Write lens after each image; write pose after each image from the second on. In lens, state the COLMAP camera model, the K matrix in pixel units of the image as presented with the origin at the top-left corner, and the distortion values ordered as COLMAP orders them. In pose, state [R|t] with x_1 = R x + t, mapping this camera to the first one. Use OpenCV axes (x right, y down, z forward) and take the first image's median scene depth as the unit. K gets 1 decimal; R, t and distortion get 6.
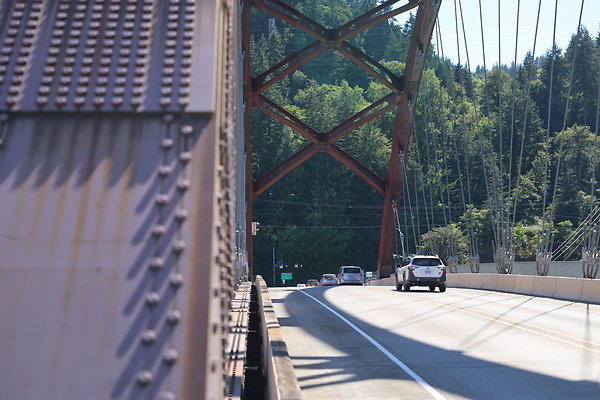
lens RADIAL K [[1200.7, 0, 301.7], [0, 1200.7, 216.5], [0, 0, 1]] dist [0.321057, -0.150251]
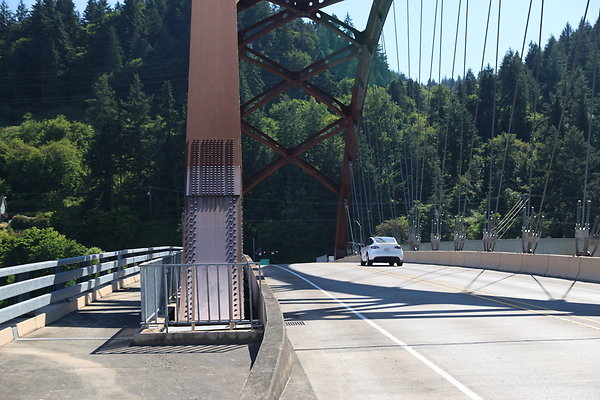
lens RADIAL K [[4320.2, 0, 301.2], [0, 4320.2, 220.3], [0, 0, 1]] dist [8.713673, 17.692394]
pose [[0.999959, -0.008415, -0.003283, 0.038057], [0.008444, 0.999924, 0.008957, -0.029407], [0.003207, -0.008984, 0.999954, -3.270457]]
